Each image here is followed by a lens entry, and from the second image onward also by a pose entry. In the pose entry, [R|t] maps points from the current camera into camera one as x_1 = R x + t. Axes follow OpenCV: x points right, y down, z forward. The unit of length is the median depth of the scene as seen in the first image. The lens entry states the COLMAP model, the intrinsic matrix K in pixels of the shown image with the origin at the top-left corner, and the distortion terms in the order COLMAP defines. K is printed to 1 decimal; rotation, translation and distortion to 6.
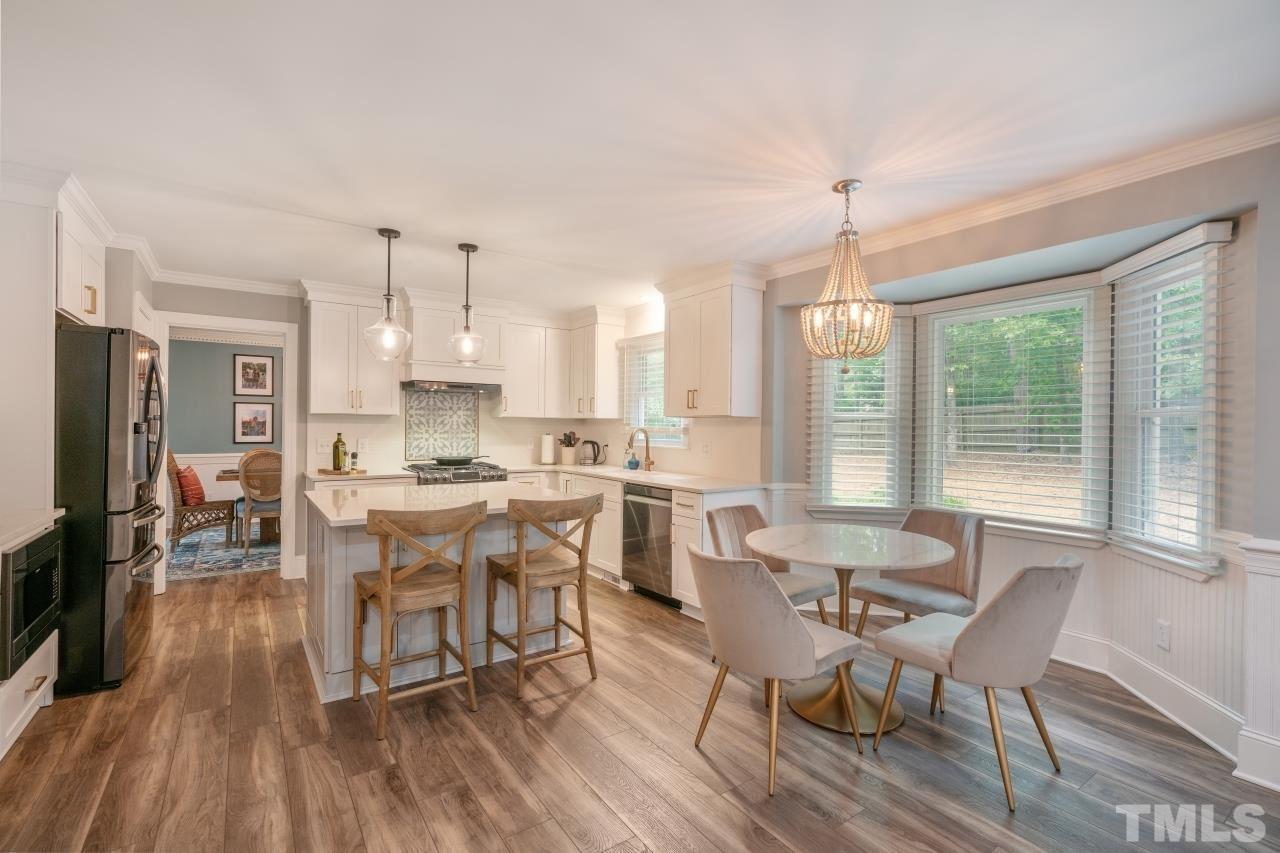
lens RADIAL K [[573.4, 0, 639.2], [0, 573.4, 428.4], [0, 0, 1]] dist [-0.007205, 0.001801]
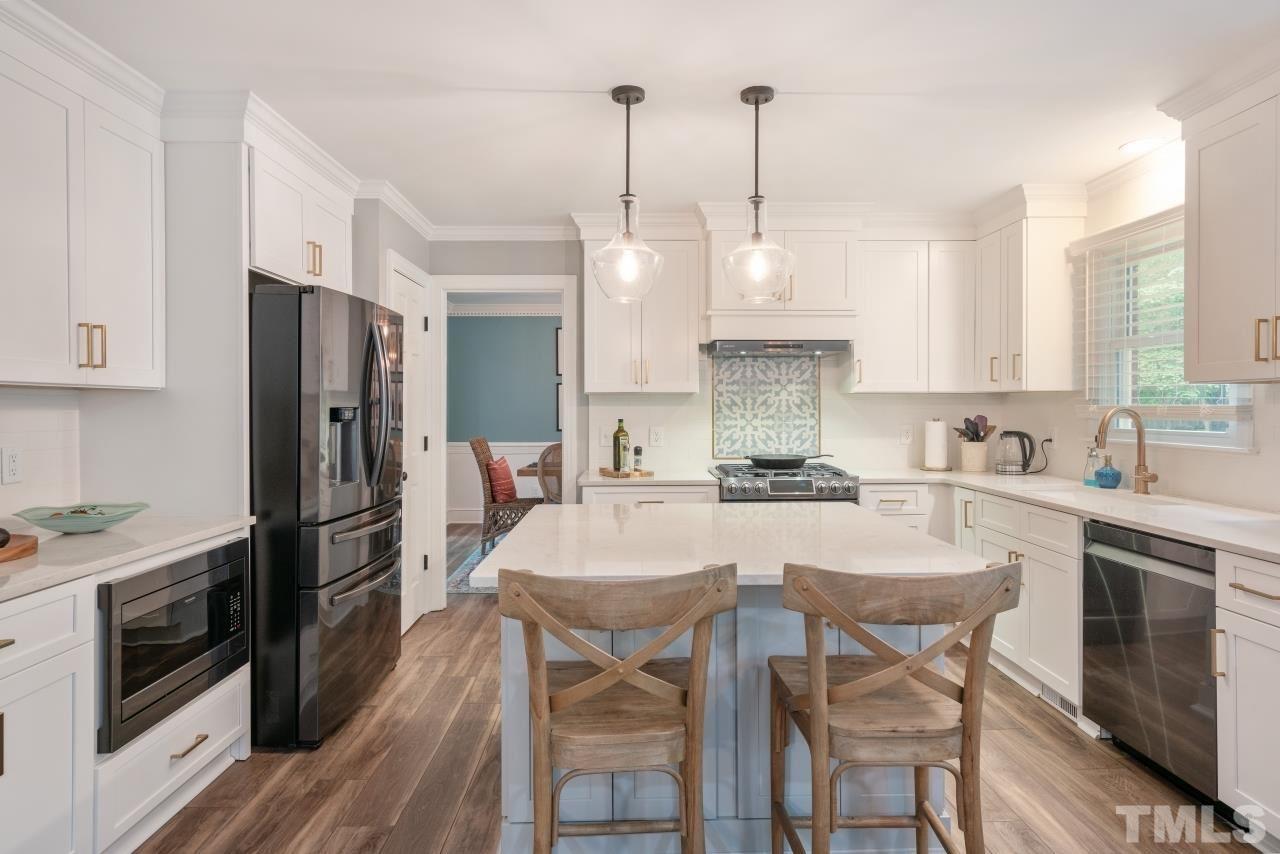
lens RADIAL K [[713.6, 0, 640.7], [0, 713.6, 411.9], [0, 0, 1]] dist [0.002392, 0.002181]
pose [[0.831481, -0.008319, -0.555491, -0.001985], [0.008849, 0.999959, -0.001729, 0.000630], [0.555483, -0.003478, 0.831521, 0.289768]]
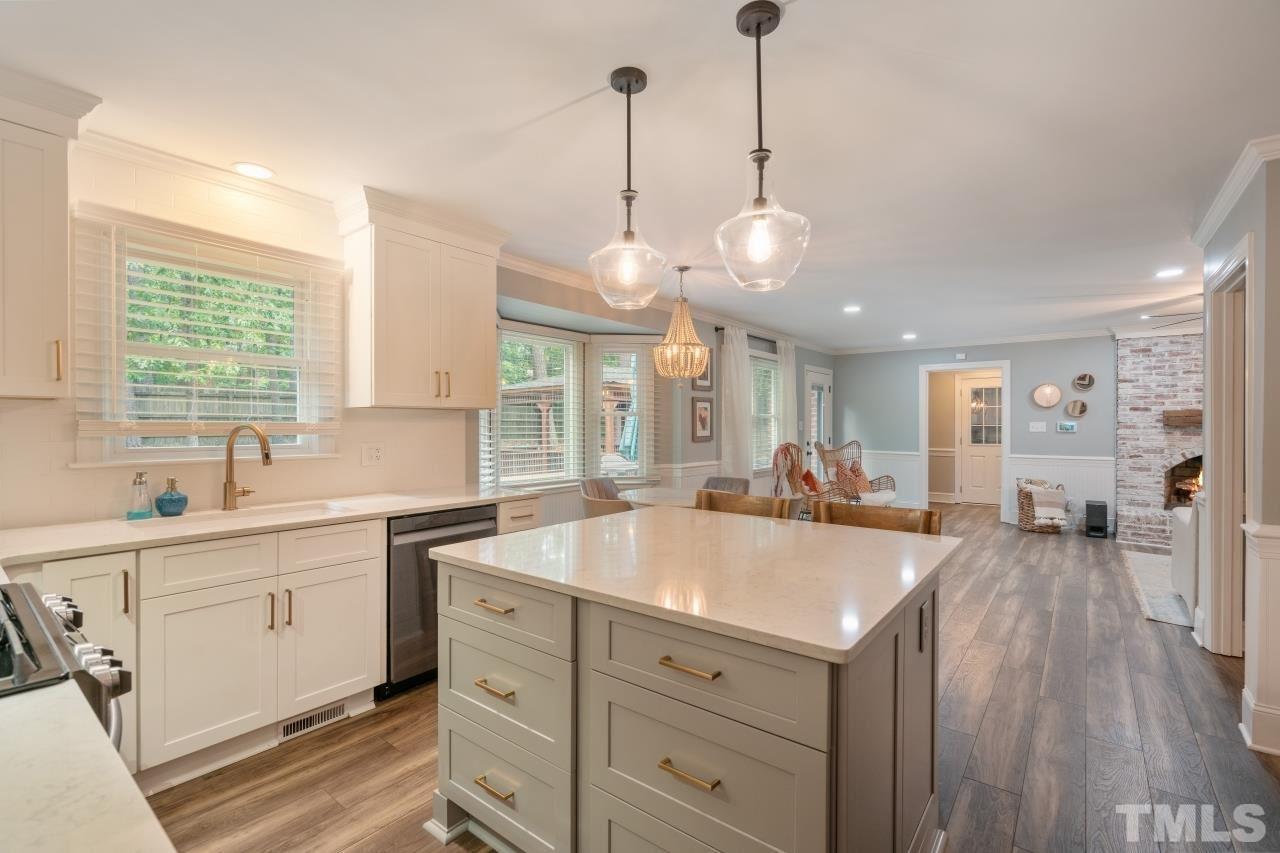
lens RADIAL K [[573.4, 0, 640.6], [0, 573.4, 429.1], [0, 0, 1]] dist [-0.007205, 0.001801]
pose [[-0.299260, -0.018625, 0.953990, -0.679338], [-0.002880, 0.999823, 0.018616, -0.007663], [-0.954167, 0.002823, -0.299261, 0.968853]]
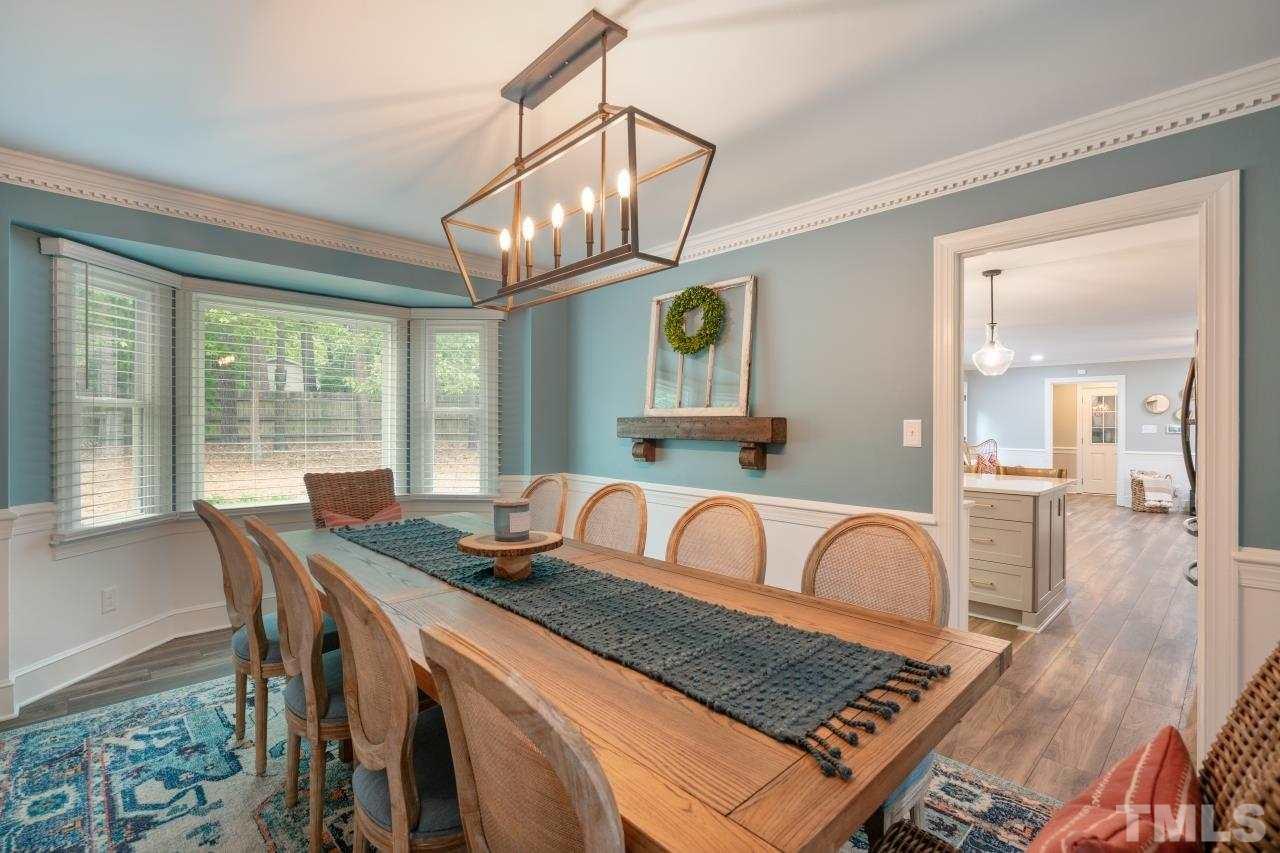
lens RADIAL K [[573.4, 0, 644.3], [0, 573.4, 430.2], [0, 0, 1]] dist [-0.007205, 0.001801]
pose [[-0.155396, -0.018629, 0.987677, -1.206017], [-0.002818, 0.999826, 0.018415, -0.014908], [-0.987848, 0.000078, -0.155421, 1.506934]]
